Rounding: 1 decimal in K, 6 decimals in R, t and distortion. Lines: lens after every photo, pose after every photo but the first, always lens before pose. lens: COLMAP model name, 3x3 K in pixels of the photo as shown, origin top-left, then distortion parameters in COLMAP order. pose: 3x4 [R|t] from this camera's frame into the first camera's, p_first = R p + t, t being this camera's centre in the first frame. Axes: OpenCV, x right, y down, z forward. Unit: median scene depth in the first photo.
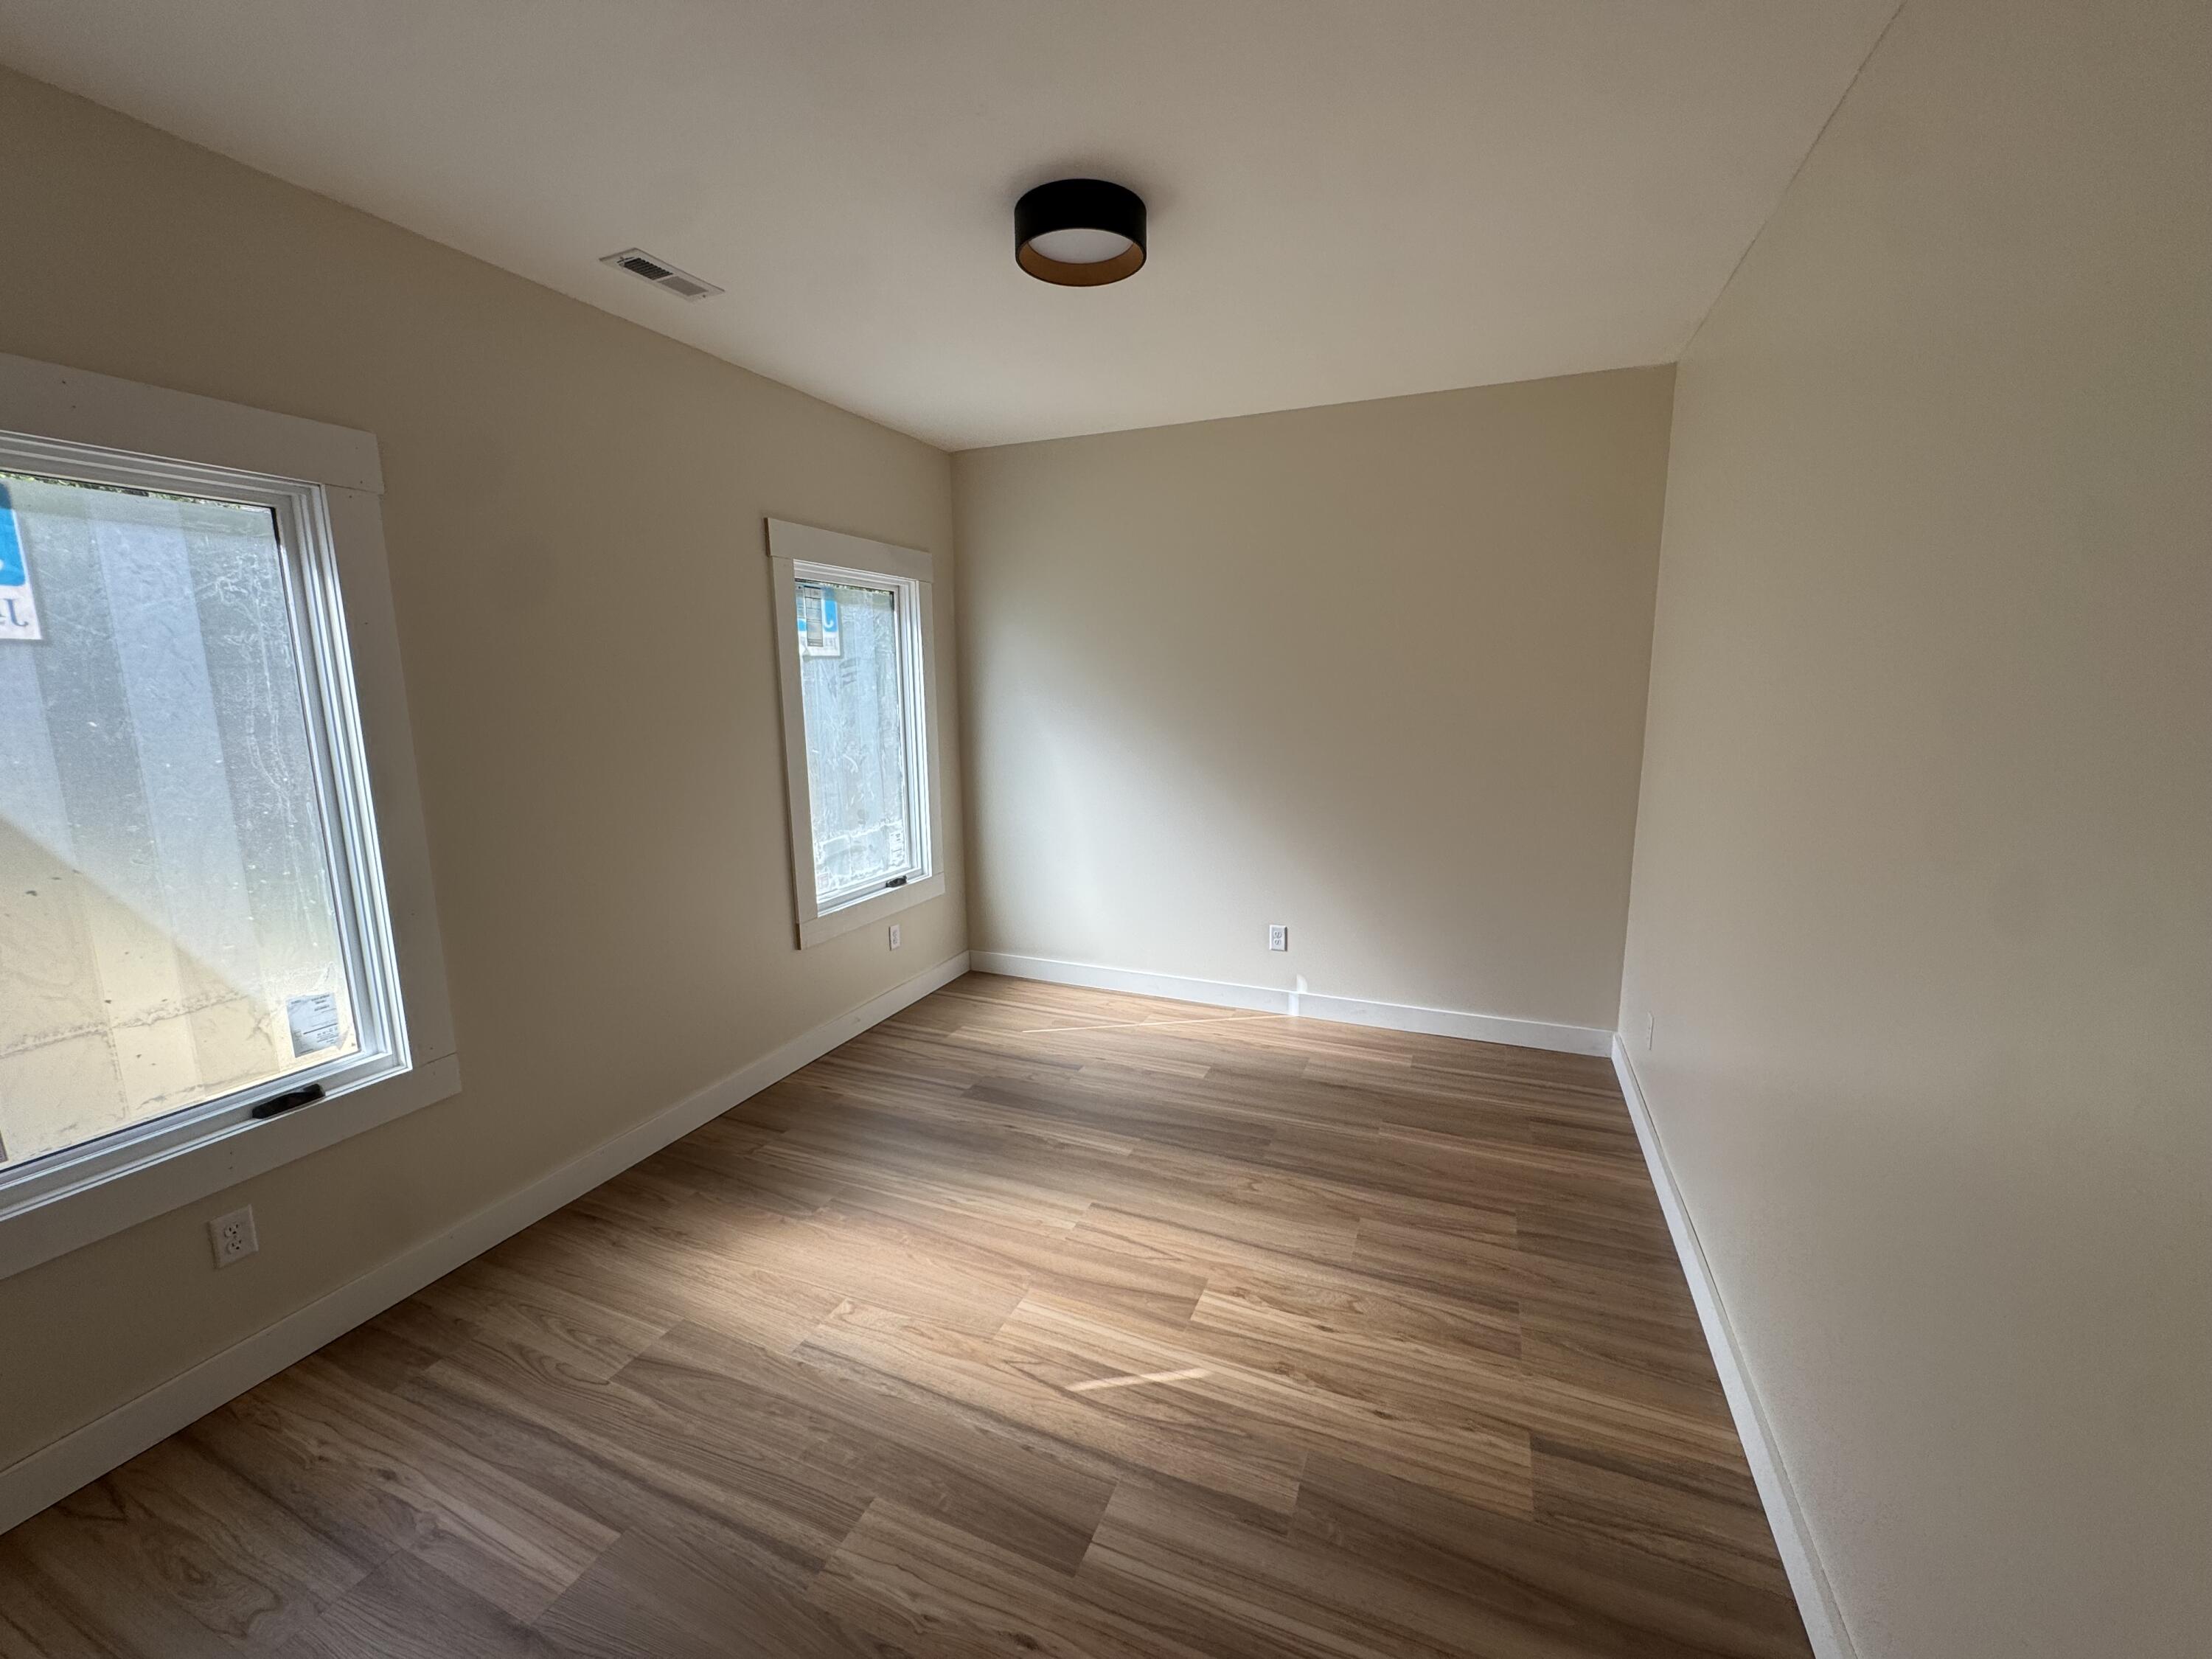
lens RADIAL K [[878.2, 0, 1105.3], [0, 878.2, 823.3], [0, 0, 1]] dist [-0.000401, 0.000087]
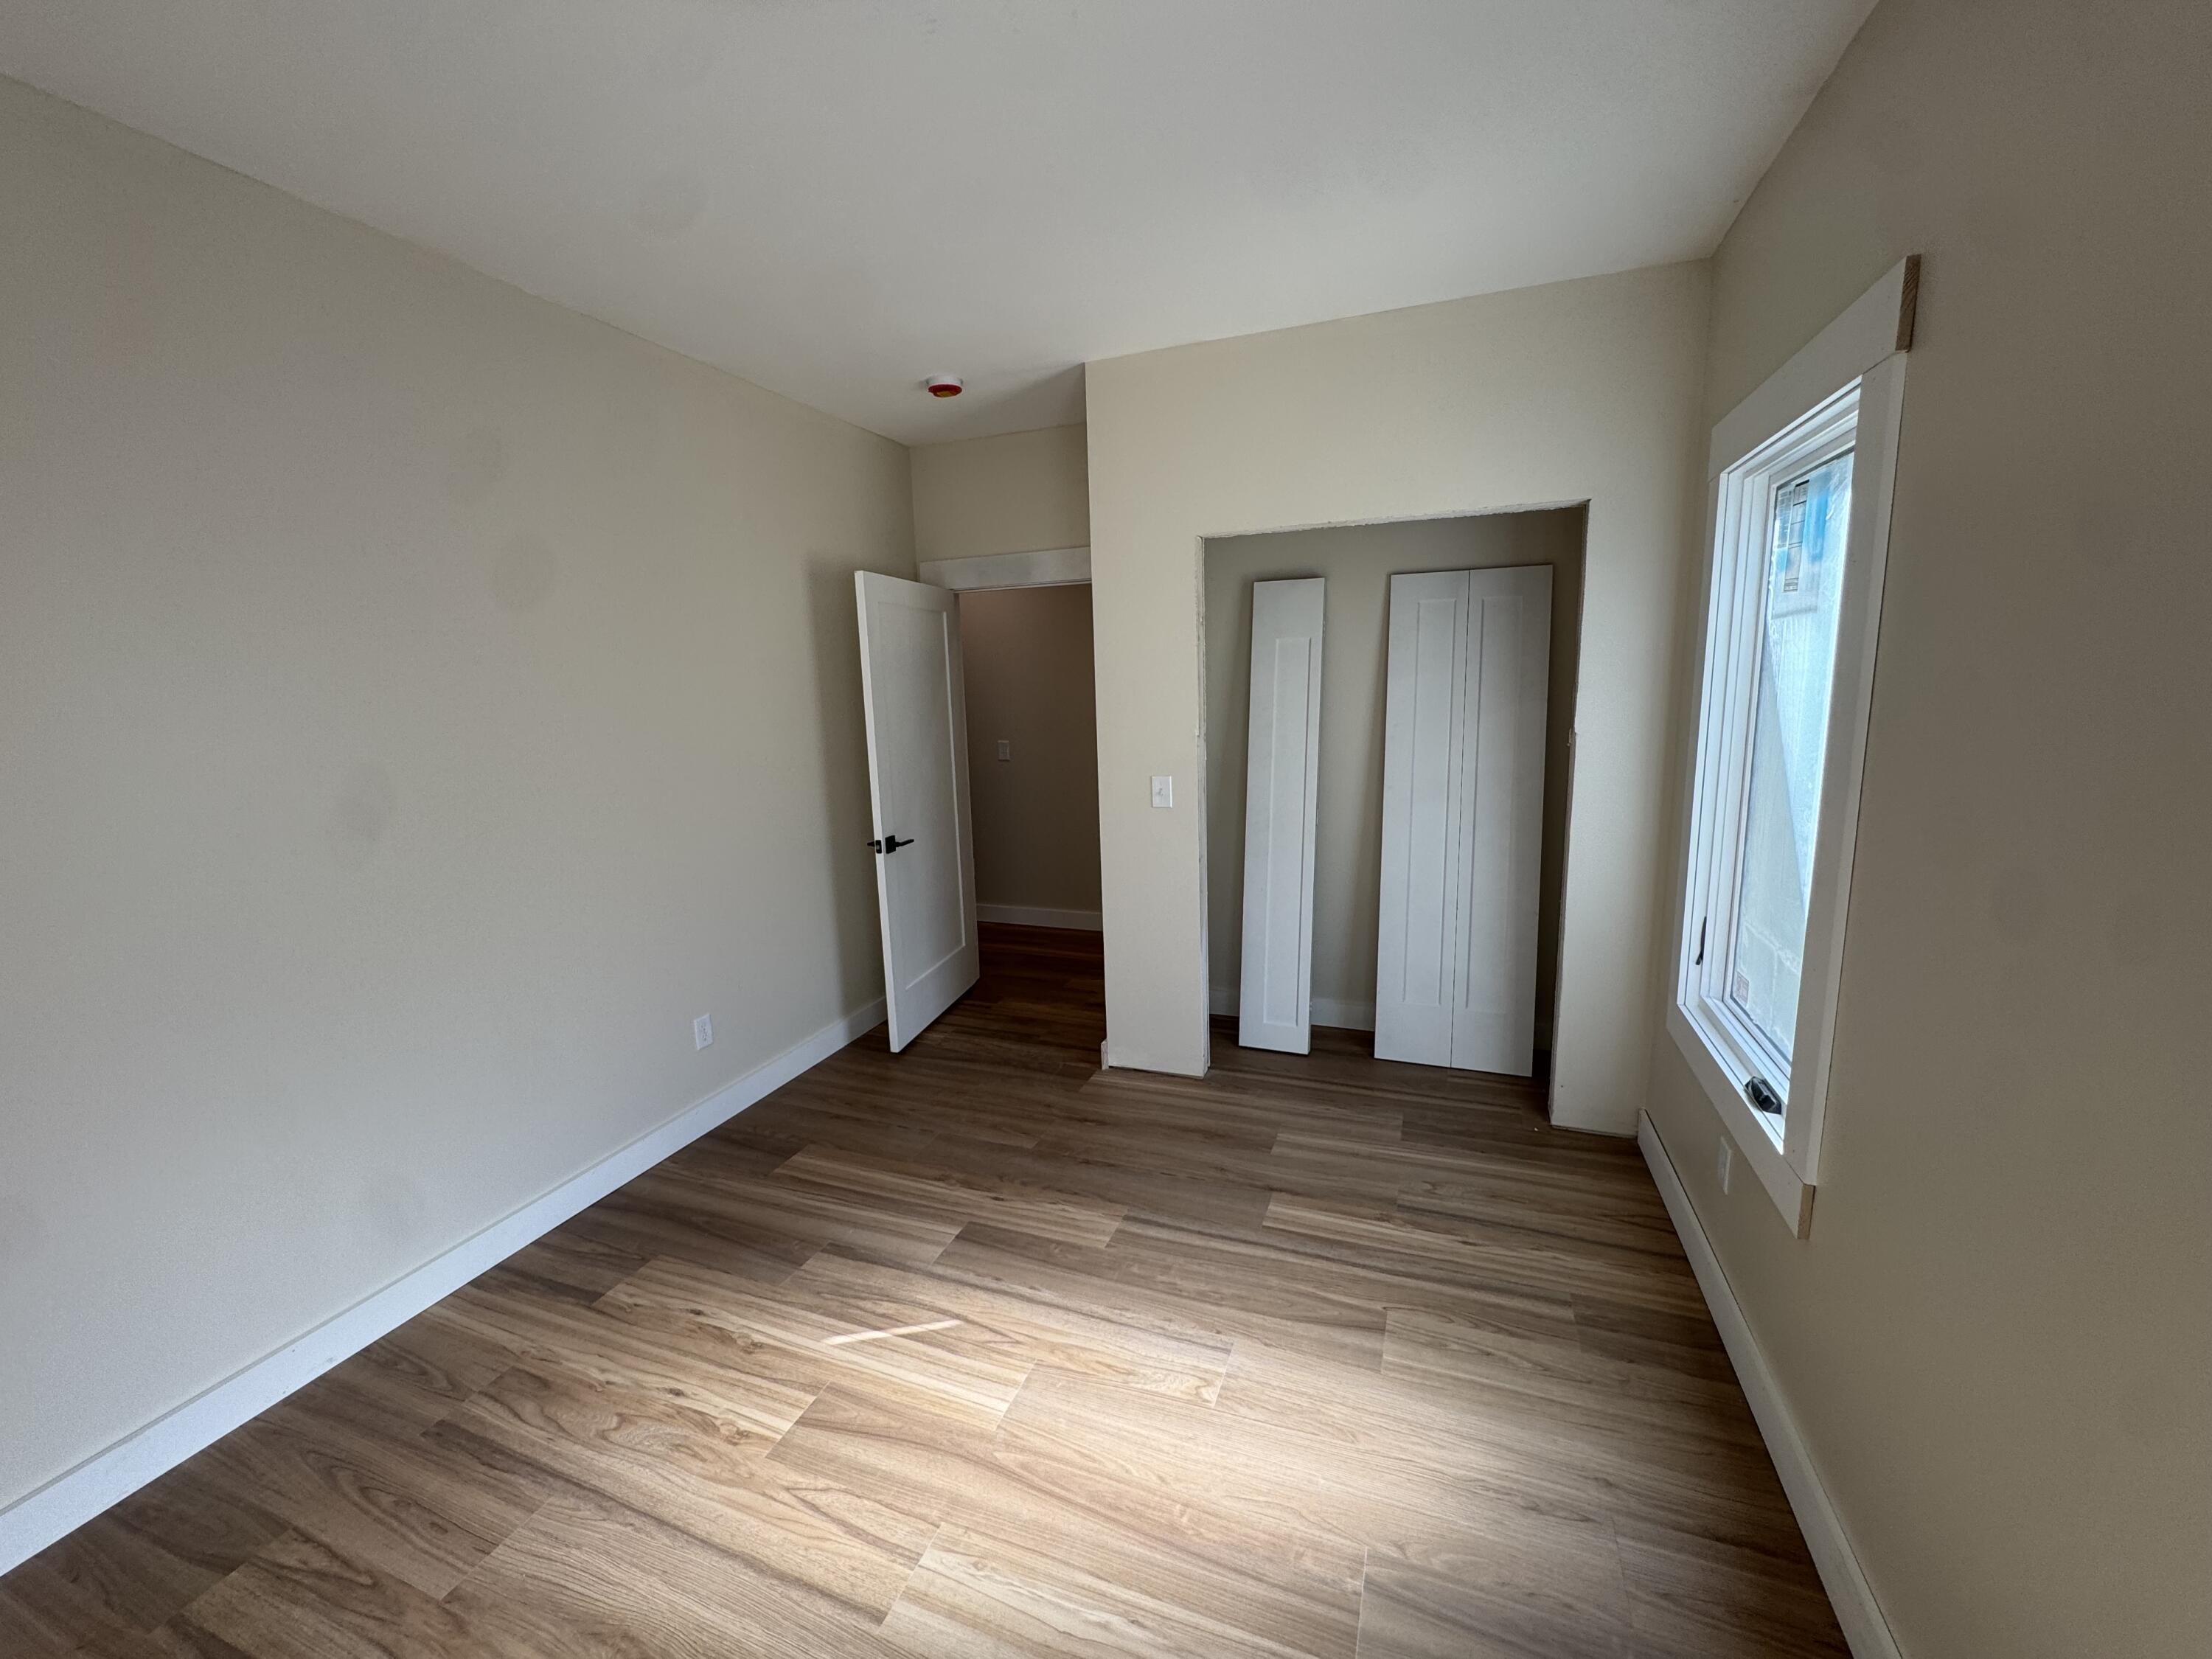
lens RADIAL K [[878.2, 0, 1101.2], [0, 878.2, 828.4], [0, 0, 1]] dist [-0.000401, 0.000087]
pose [[-0.998617, 0.047681, -0.022157, -0.217951], [0.037732, 0.943385, 0.329548, -0.291283], [0.036615, 0.328256, -0.943879, 1.797645]]
